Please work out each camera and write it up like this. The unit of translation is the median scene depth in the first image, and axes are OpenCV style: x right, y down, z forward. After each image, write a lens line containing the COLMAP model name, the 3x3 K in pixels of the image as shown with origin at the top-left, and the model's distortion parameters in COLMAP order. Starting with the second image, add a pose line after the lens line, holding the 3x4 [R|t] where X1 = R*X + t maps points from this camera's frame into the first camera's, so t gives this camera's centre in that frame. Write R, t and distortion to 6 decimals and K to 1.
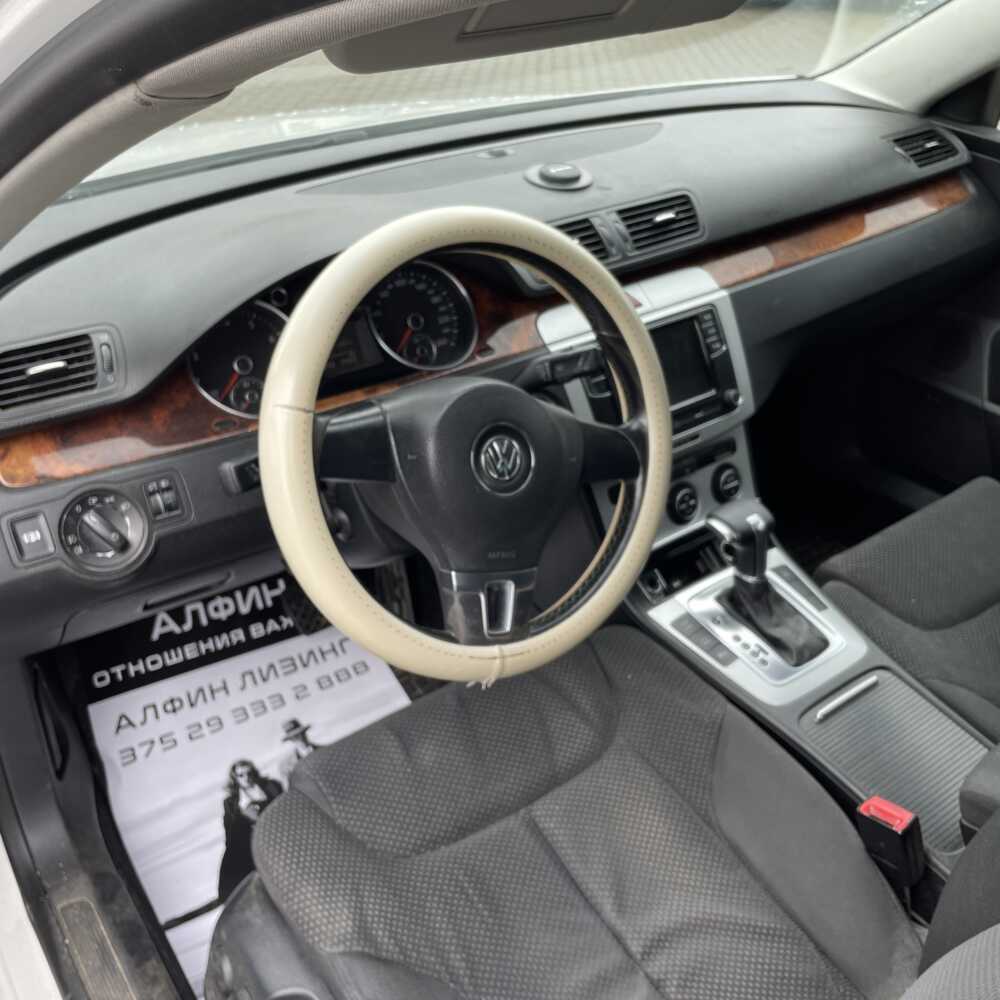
lens RADIAL K [[1020.9, 0, 482.8], [0, 1020.9, 504.6], [0, 0, 1]] dist [0.143240, -0.269587]
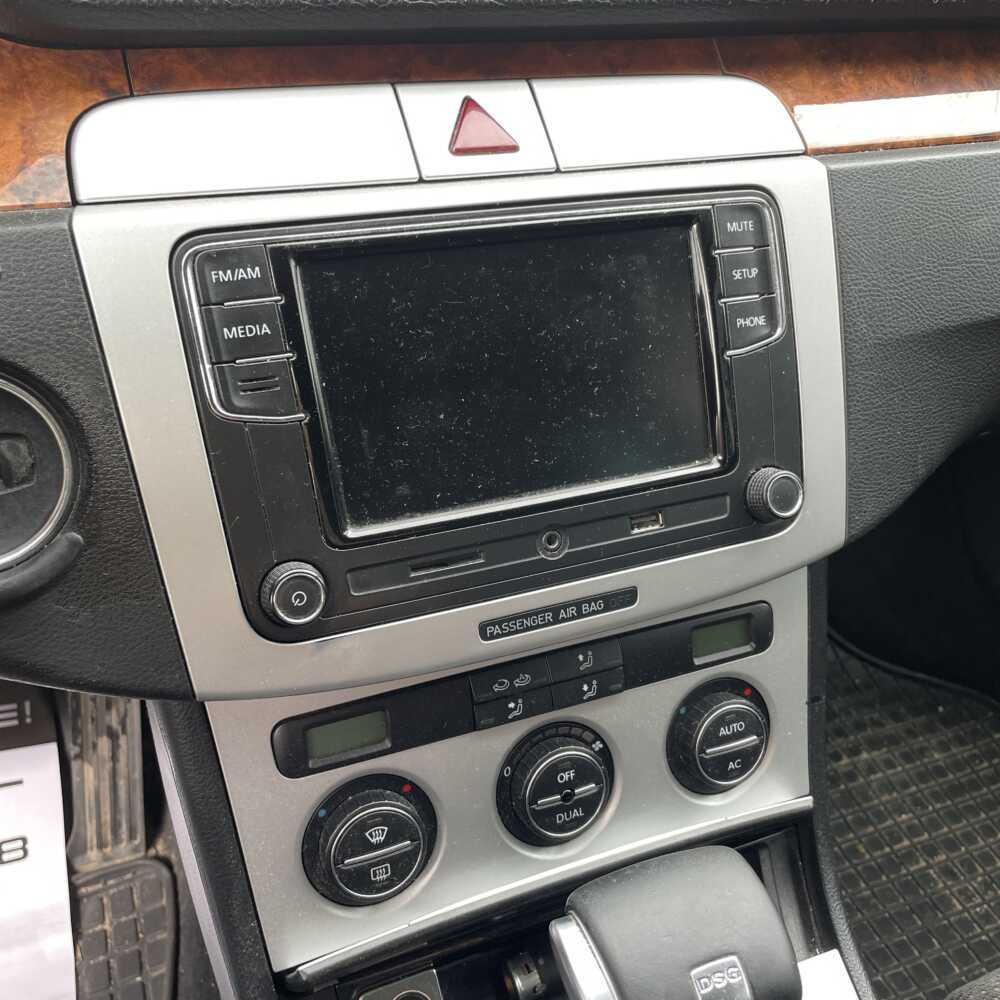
lens RADIAL K [[1018.4, 0, 500.7], [0, 1018.4, 494.5], [0, 0, 1]] dist [0.109926, -0.179065]
pose [[0.969714, 0.185047, -0.159412, 0.191972], [-0.181183, 0.982693, 0.038568, -0.091333], [0.163790, -0.008517, 0.986458, 0.611792]]
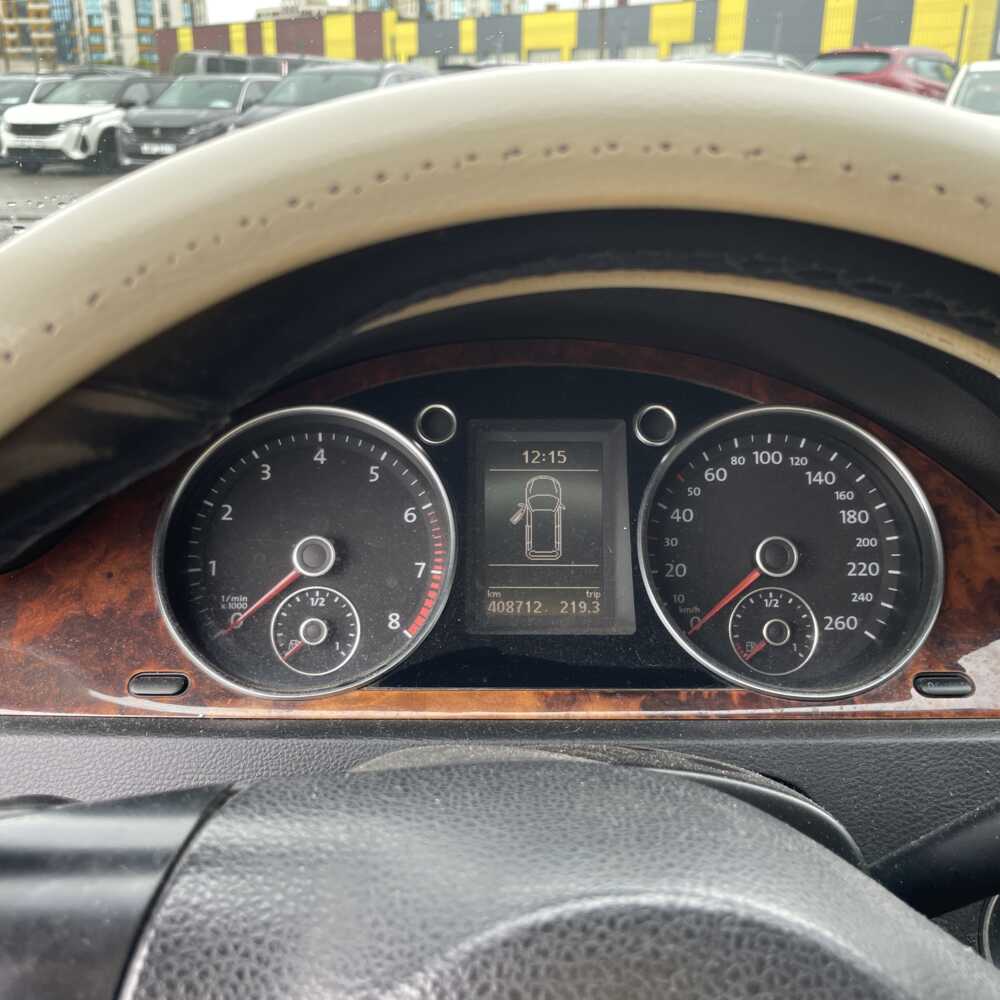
lens RADIAL K [[1018.4, 0, 500.7], [0, 1018.4, 494.5], [0, 0, 1]] dist [0.109926, -0.179065]
pose [[0.834478, 0.203654, -0.512026, 0.034966], [-0.305488, 0.944312, -0.122279, -0.097188], [0.458610, 0.258457, 0.850222, 0.492973]]
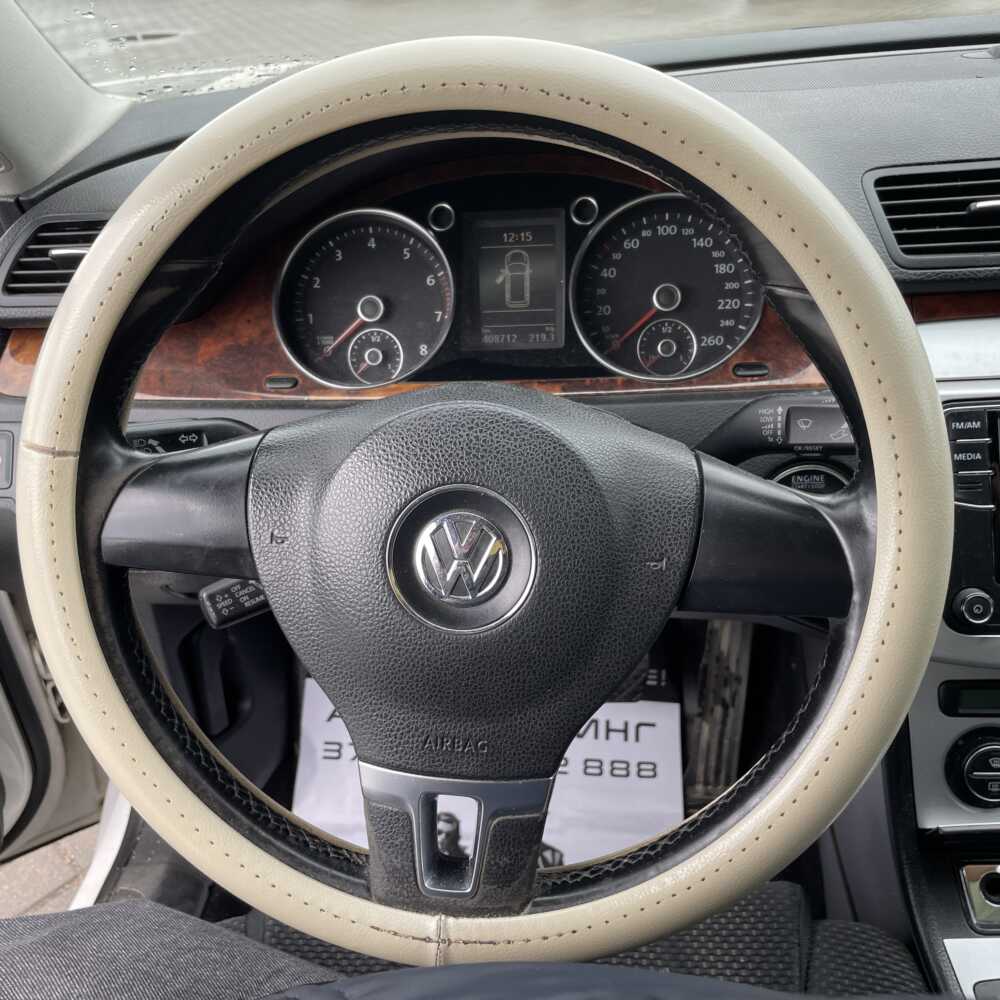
lens RADIAL K [[1021.0, 0, 504.2], [0, 1021.0, 510.7], [0, 0, 1]] dist [0.114534, -0.176875]
pose [[0.765568, 0.293299, -0.572610, 0.196147], [-0.283777, 0.952721, 0.108593, -0.079024], [0.577388, 0.079359, 0.812604, 0.376987]]
